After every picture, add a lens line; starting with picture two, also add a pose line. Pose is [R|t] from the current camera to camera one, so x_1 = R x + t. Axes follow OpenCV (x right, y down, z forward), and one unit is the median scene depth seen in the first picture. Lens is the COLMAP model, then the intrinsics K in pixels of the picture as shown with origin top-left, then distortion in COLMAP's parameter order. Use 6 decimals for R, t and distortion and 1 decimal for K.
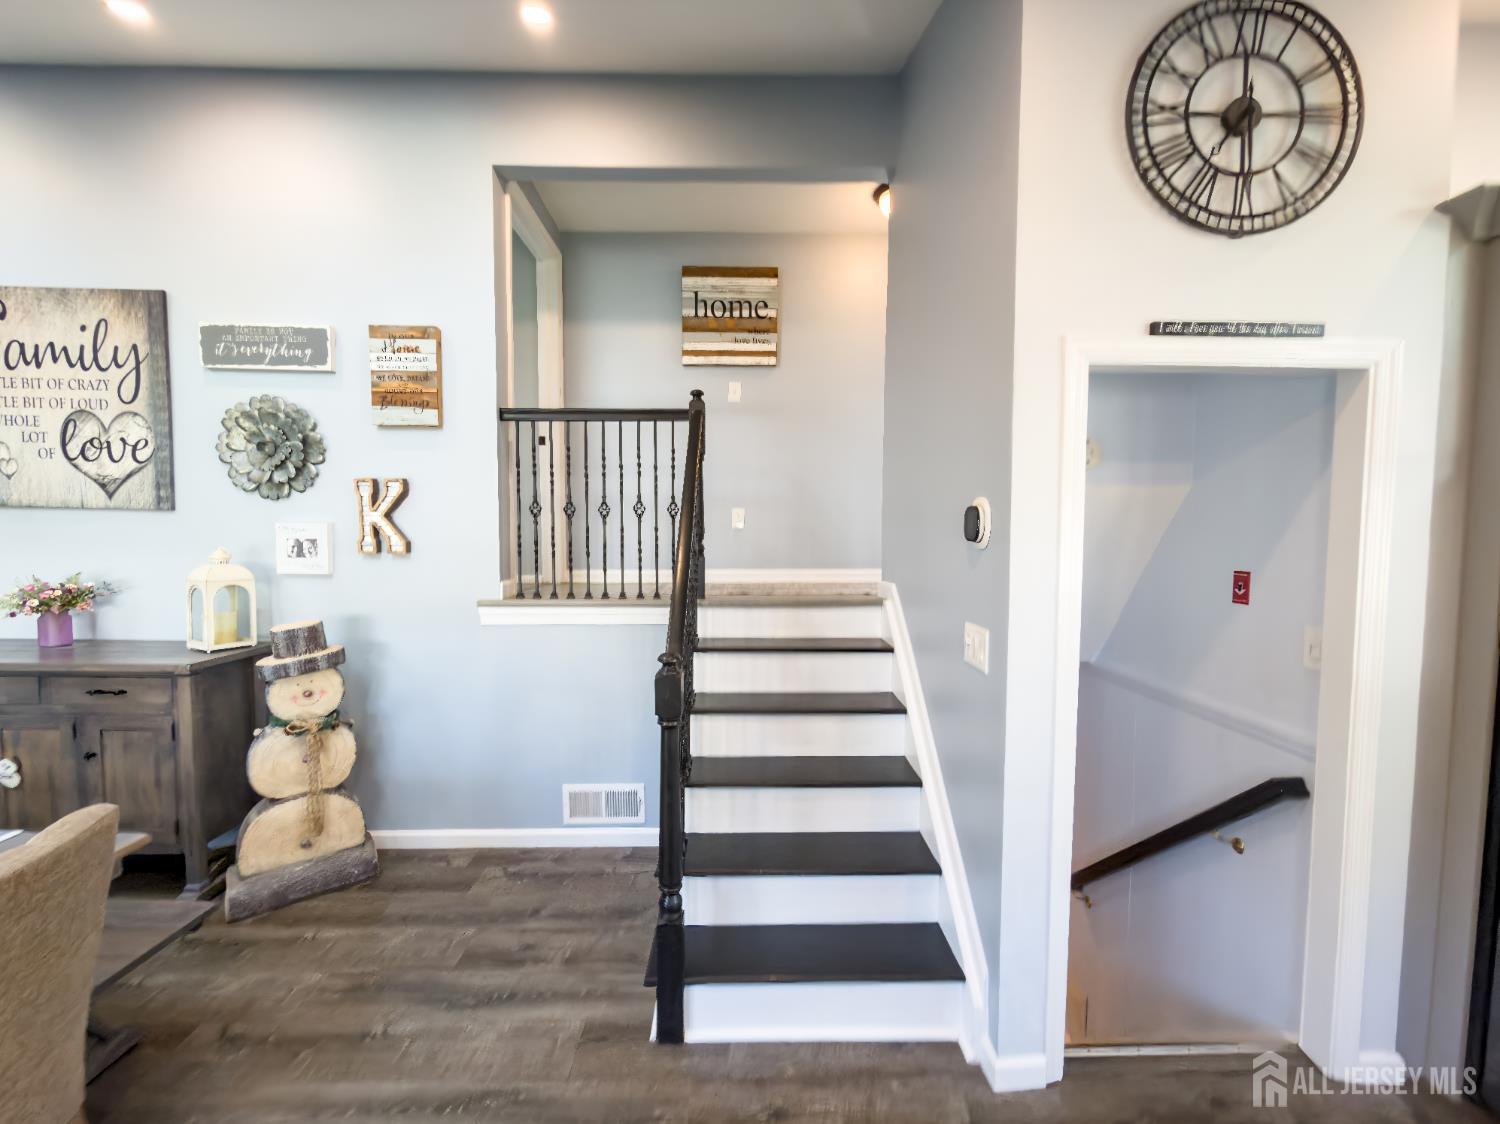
lens RADIAL K [[621.4, 0, 747.7], [0, 621.4, 563.1], [0, 0, 1]] dist [-0.000287, -0.000692]
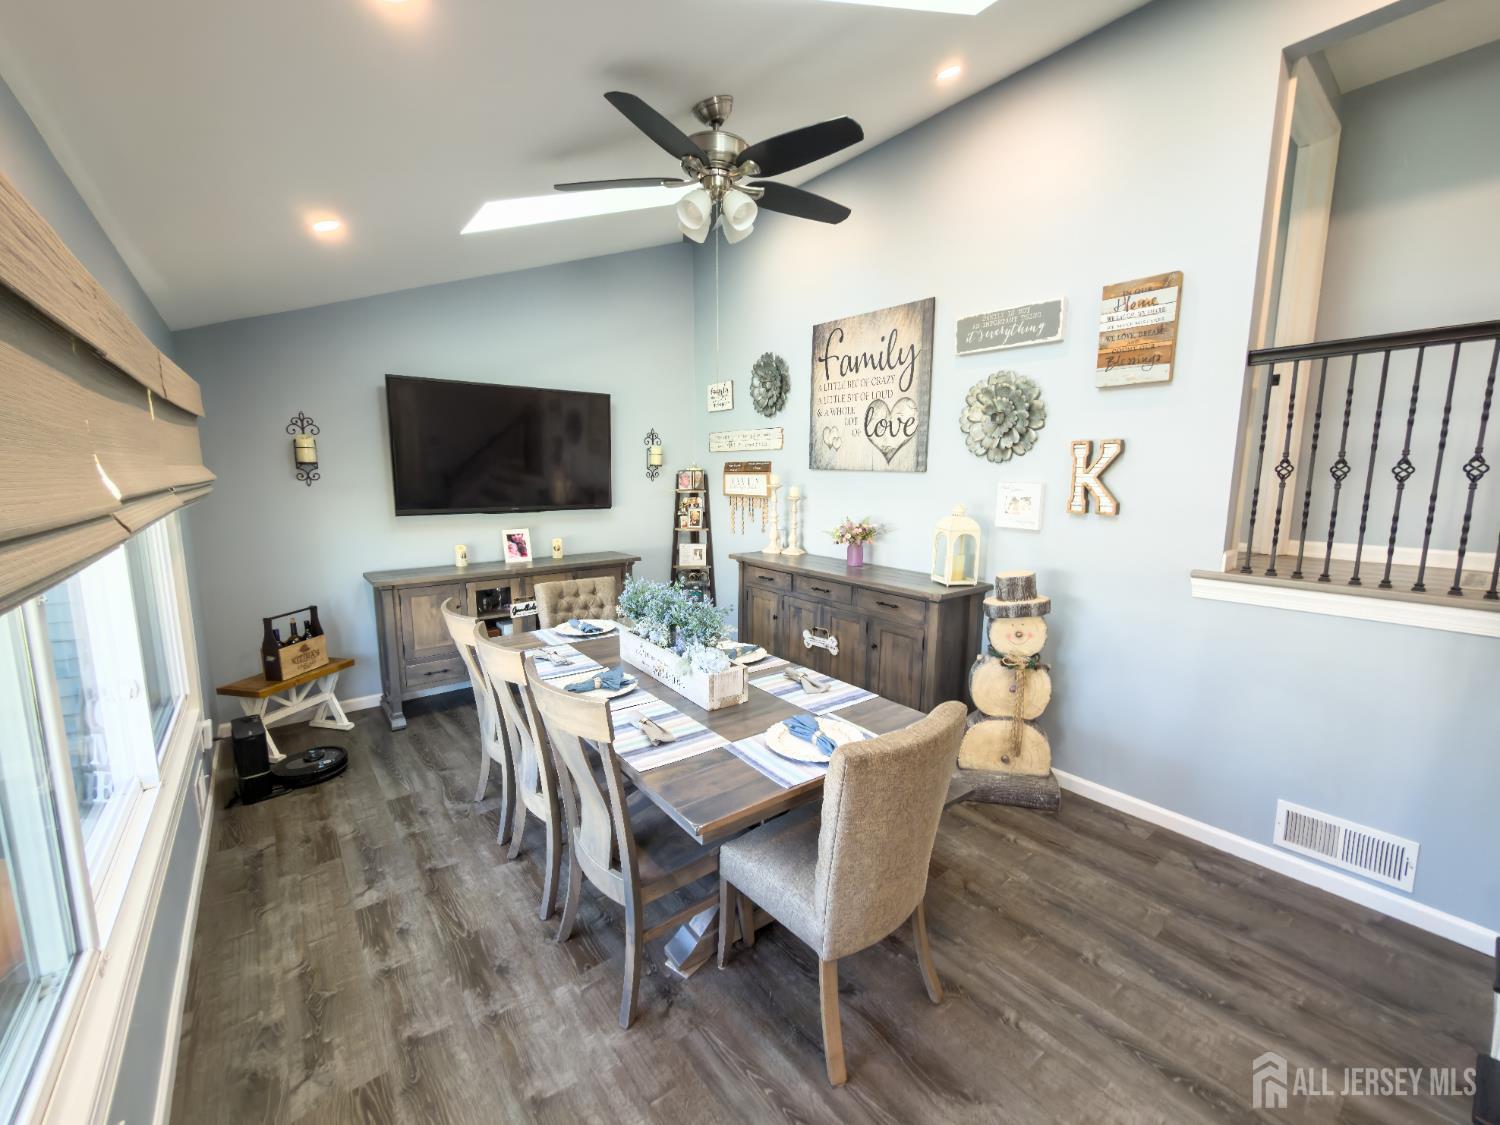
lens RADIAL K [[621.4, 0, 747.7], [0, 621.4, 563.6], [0, 0, 1]] dist [-0.000287, -0.000692]
pose [[0.595300, 0.114388, -0.795319, -0.098626], [-0.047487, 0.993093, 0.107289, -0.017588], [0.802099, -0.026101, 0.596621, -0.076507]]
